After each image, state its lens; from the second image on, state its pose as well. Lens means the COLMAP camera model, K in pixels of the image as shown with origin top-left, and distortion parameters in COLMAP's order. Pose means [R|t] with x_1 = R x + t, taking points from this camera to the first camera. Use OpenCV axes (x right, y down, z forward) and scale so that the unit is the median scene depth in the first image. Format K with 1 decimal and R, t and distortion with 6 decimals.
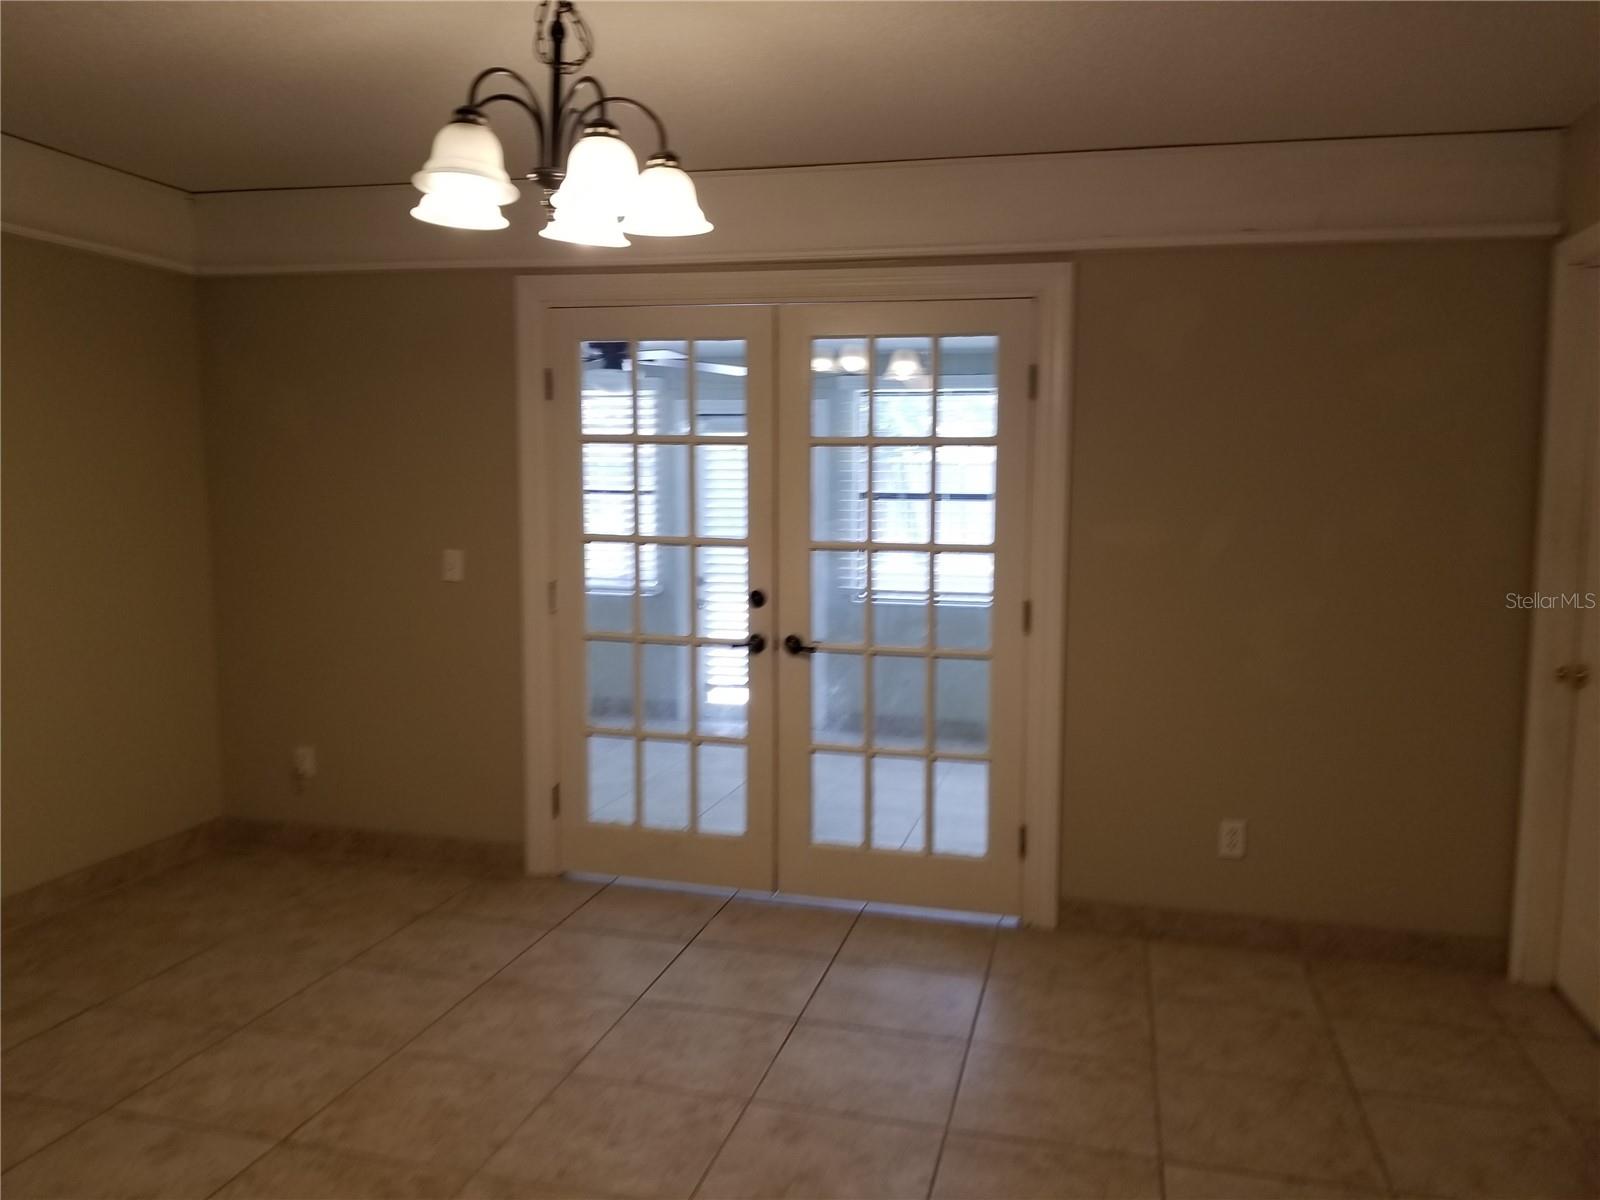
lens RADIAL K [[1227.4, 0, 800.0], [0, 1227.4, 600.0], [0, 0, 1]] dist [-0.004098, -0.000033]
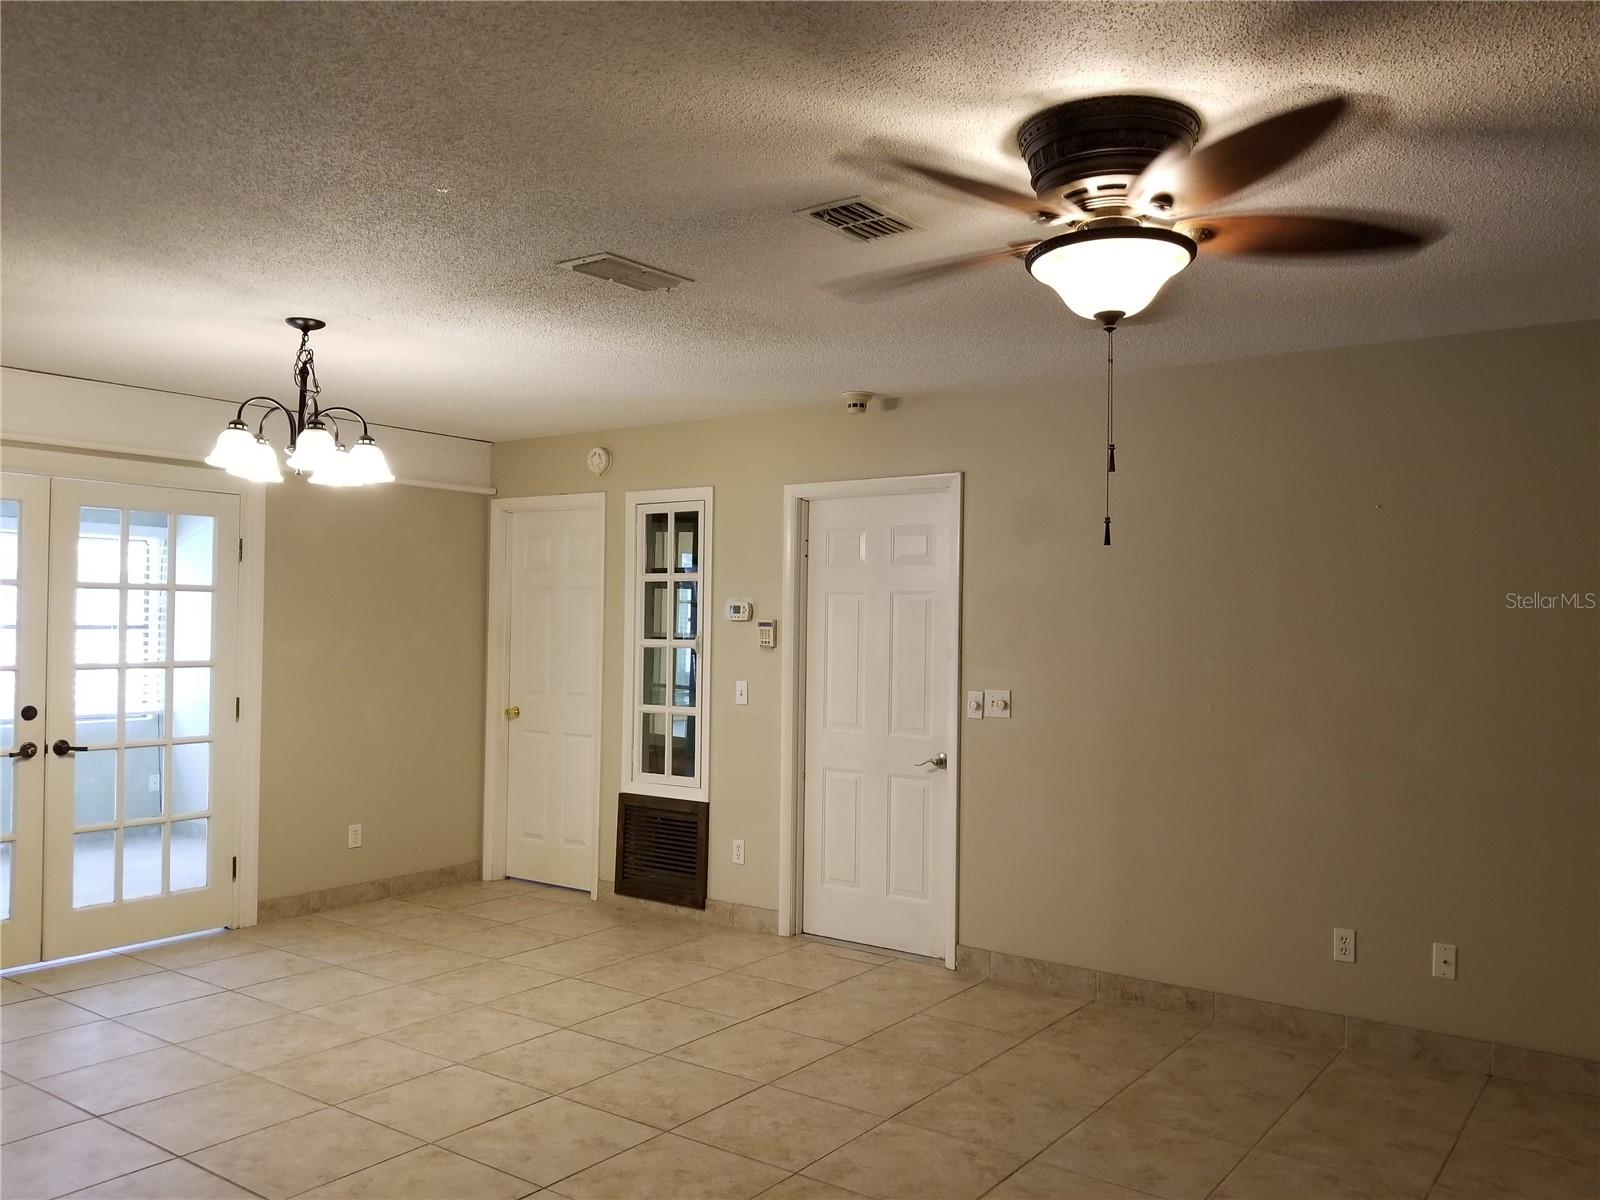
lens RADIAL K [[1288.9, 0, 800.0], [0, 1288.9, 600.0], [0, 0, 1]] dist [0.130069, -0.000195]
pose [[0.374252, 0.005548, 0.927310, -1.034309], [0.073646, 0.996646, -0.035686, -0.009807], [-0.924398, 0.081649, 0.372588, -0.210374]]
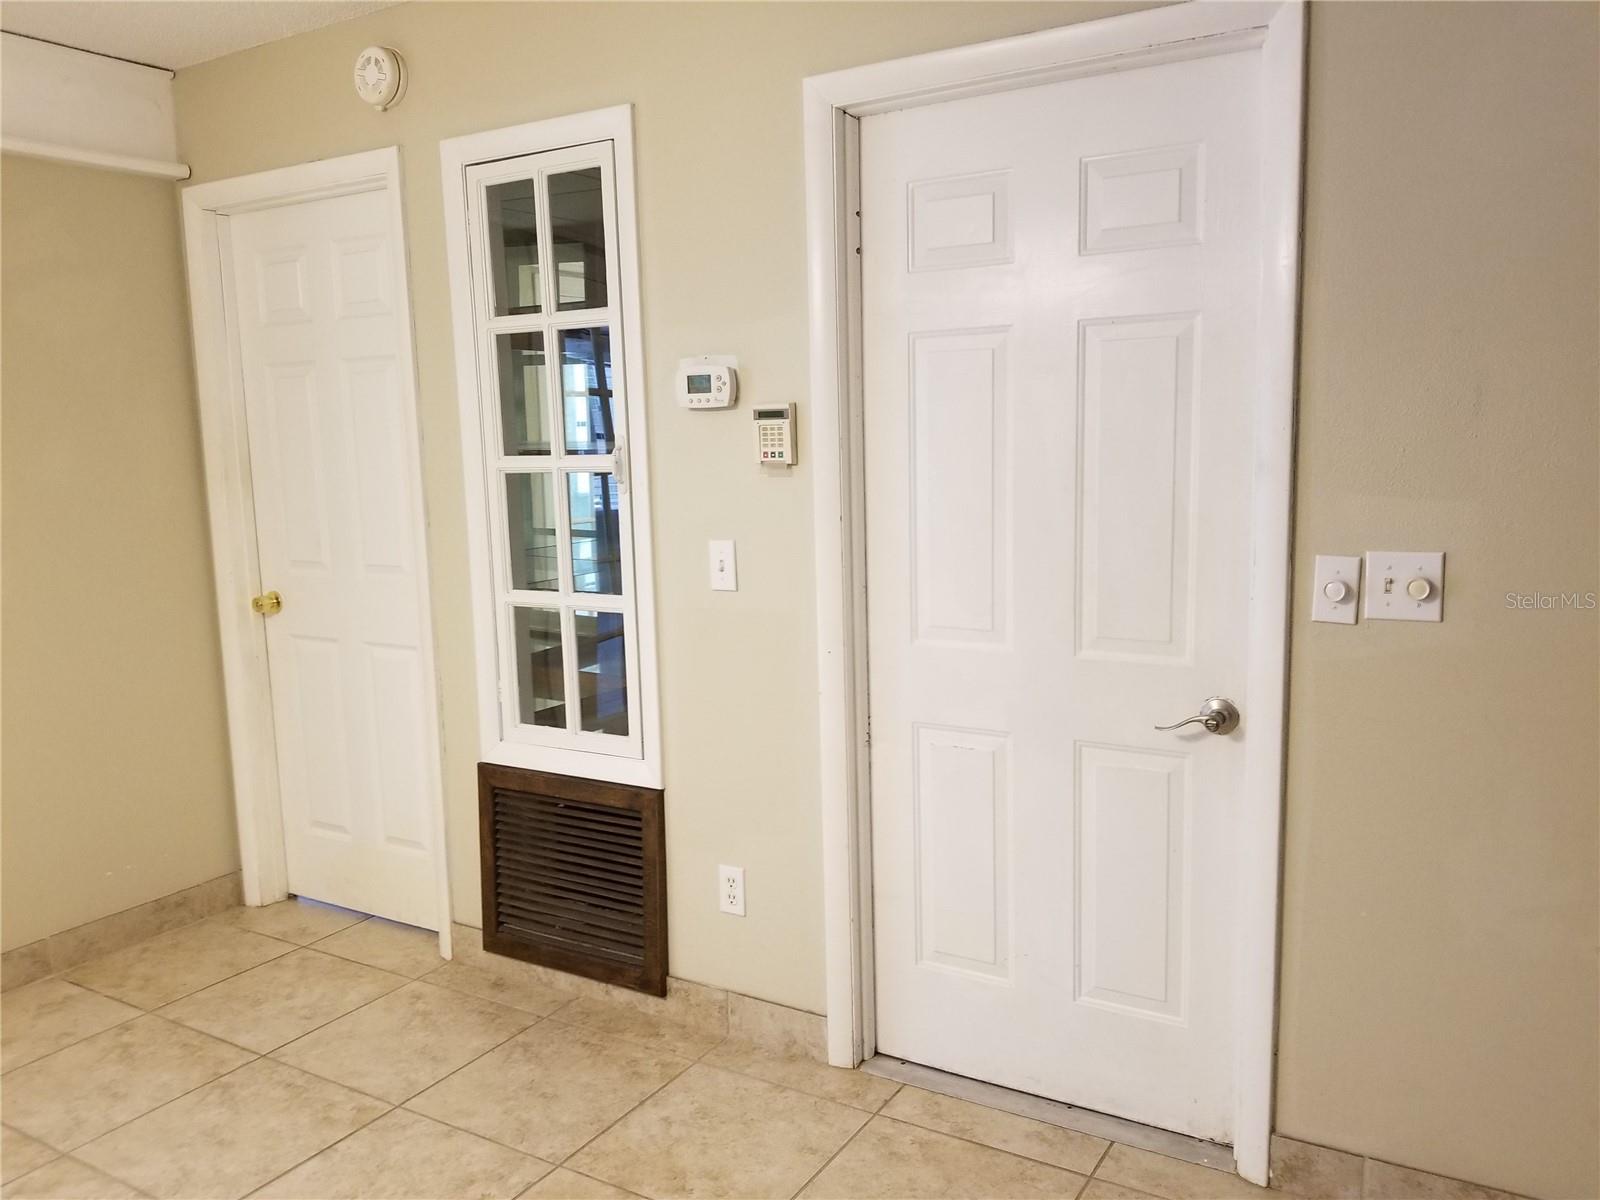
lens RADIAL K [[1267.5, 0, 783.3], [0, 1267.5, 616.2], [0, 0, 1]] dist [0.092785, -0.148538]
pose [[0.302329, -0.166836, 0.938490, -0.243995], [0.114490, 0.983792, 0.138007, -0.026061], [-0.946303, 0.065724, 0.316530, 0.206387]]
